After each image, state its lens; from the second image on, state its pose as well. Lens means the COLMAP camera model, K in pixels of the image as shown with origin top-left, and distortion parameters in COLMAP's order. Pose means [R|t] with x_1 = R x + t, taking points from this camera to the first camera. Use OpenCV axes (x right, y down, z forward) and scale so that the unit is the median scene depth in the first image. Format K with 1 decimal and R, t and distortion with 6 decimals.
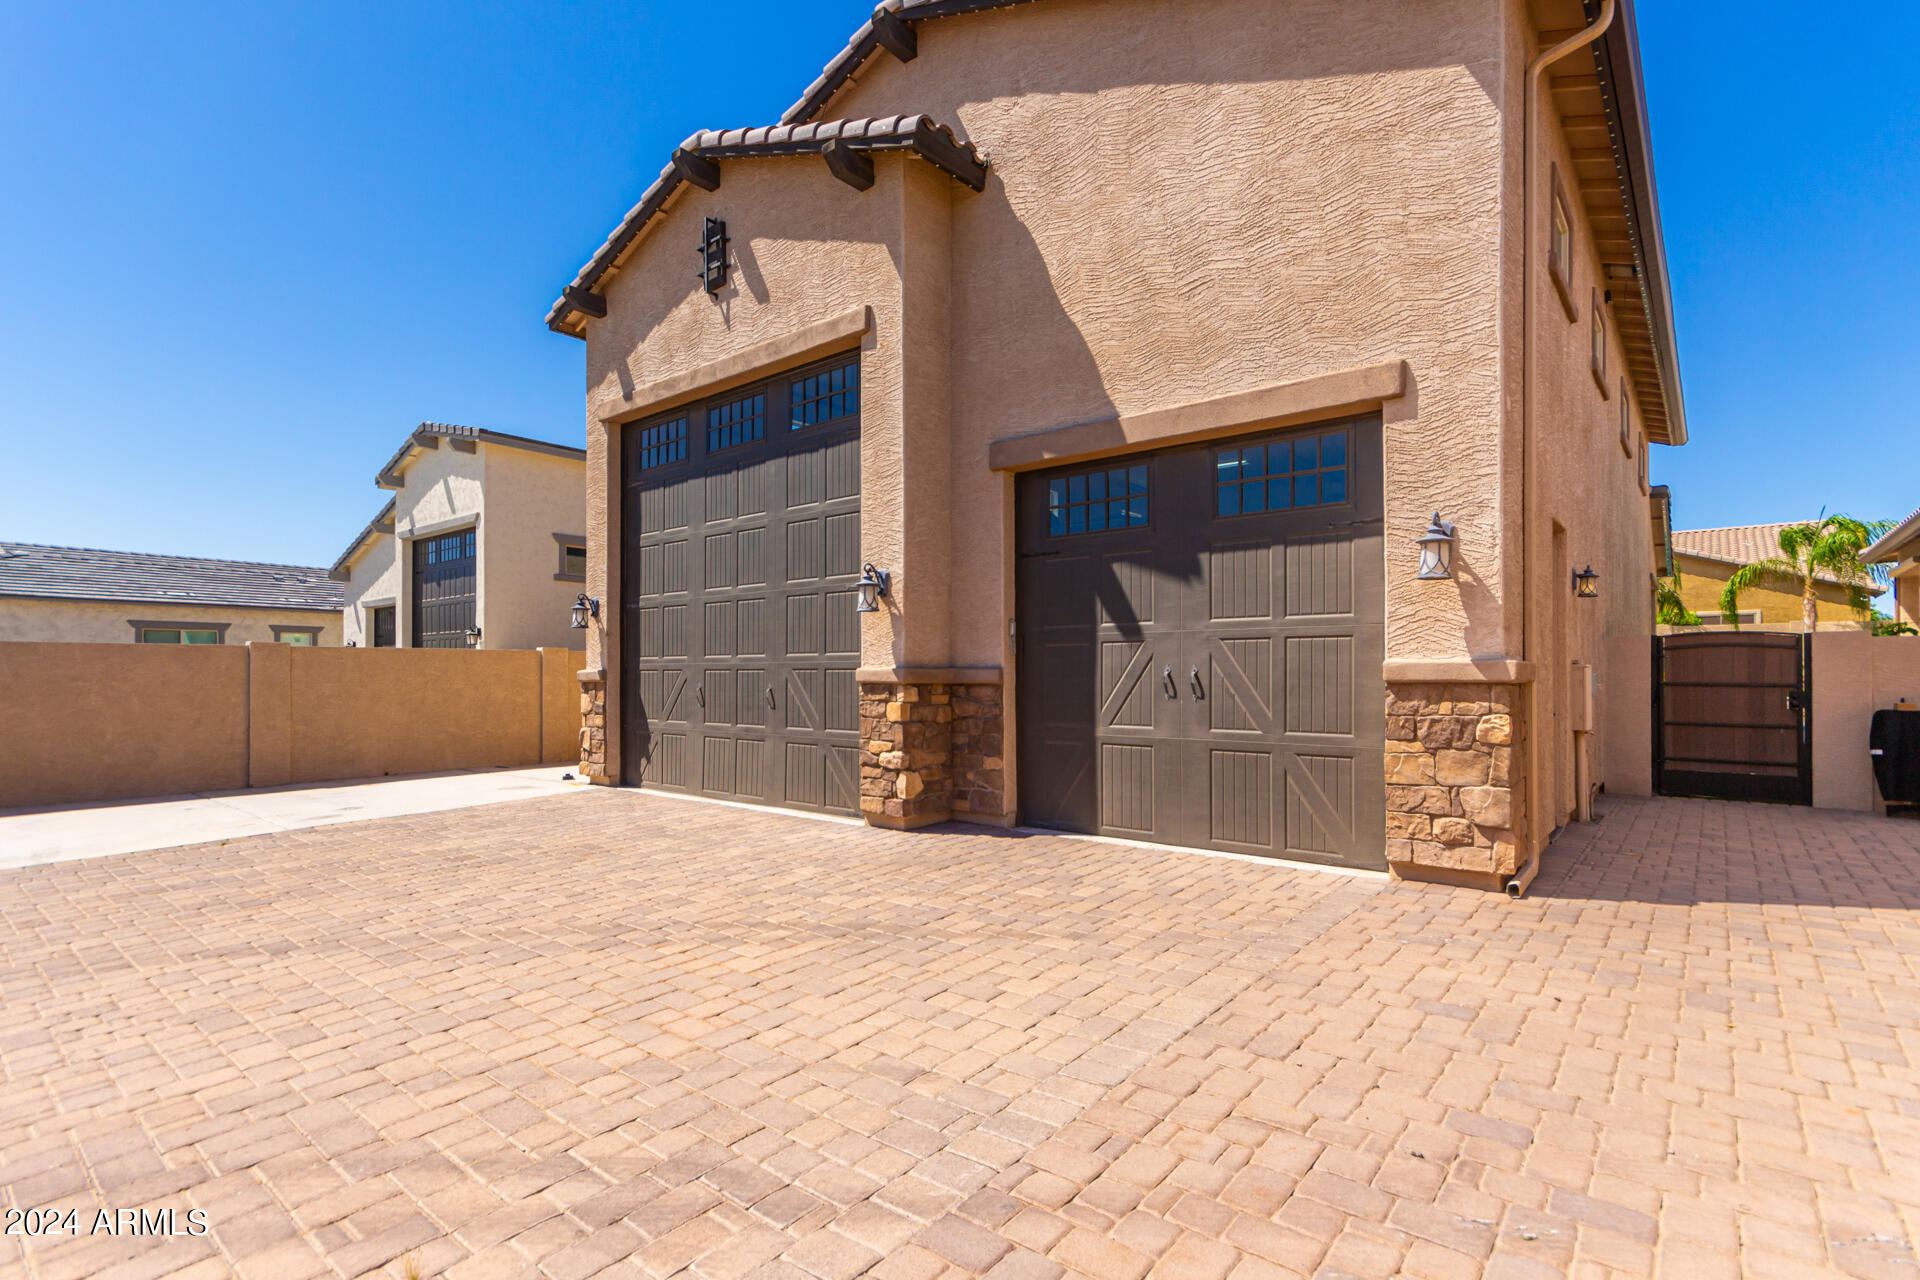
lens RADIAL K [[894.8, 0, 969.9], [0, 894.8, 665.5], [0, 0, 1]] dist [0.002281, 0.001498]
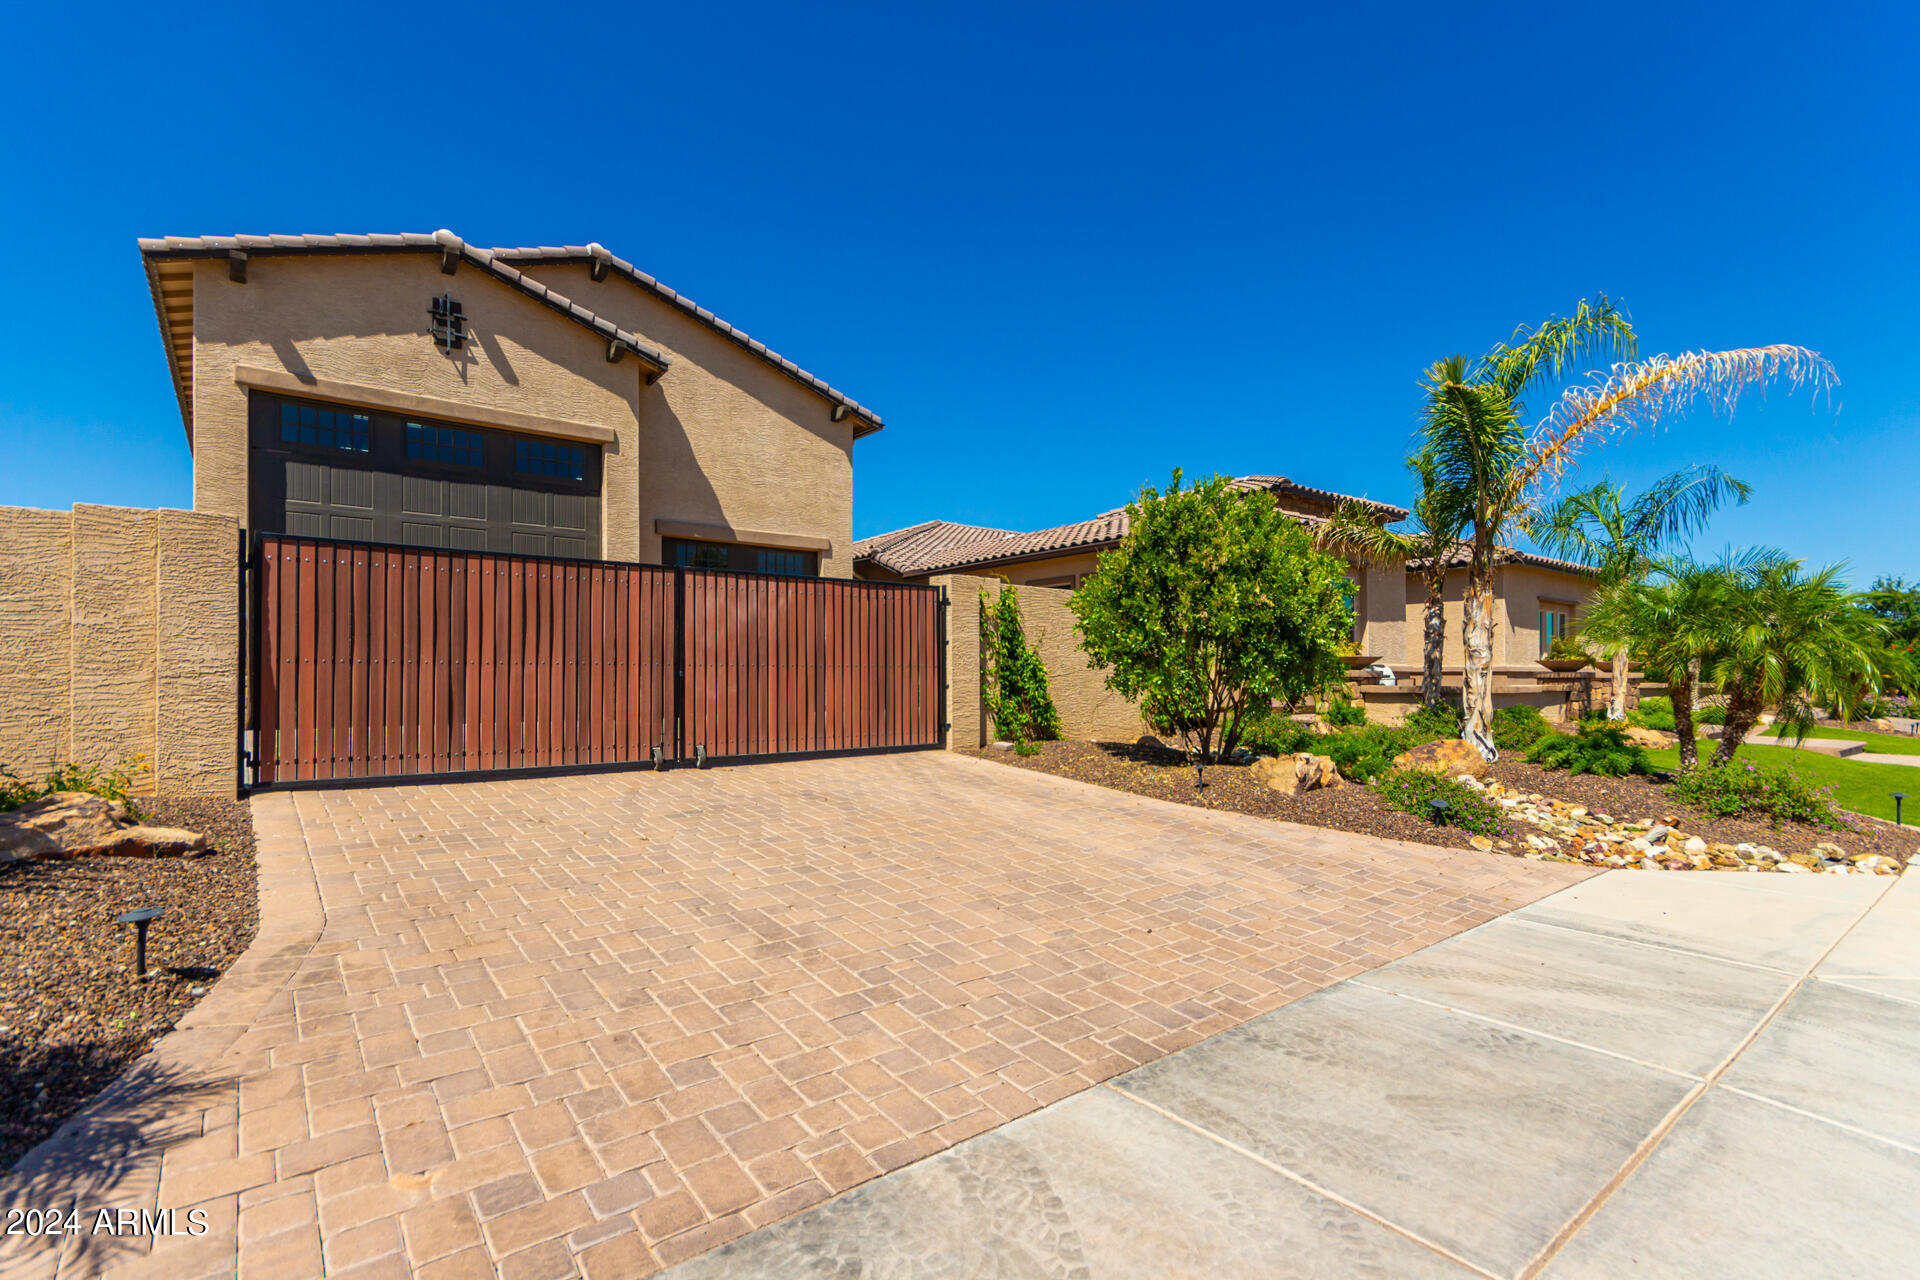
lens RADIAL K [[894.8, 0, 969.9], [0, 894.8, 665.5], [0, 0, 1]] dist [0.002281, 0.001498]
pose [[0.219470, 0.026415, 0.975262, -1.512210], [0.001189, 0.999625, -0.027343, 0.107589], [-0.975619, 0.007160, 0.219356, -0.073966]]
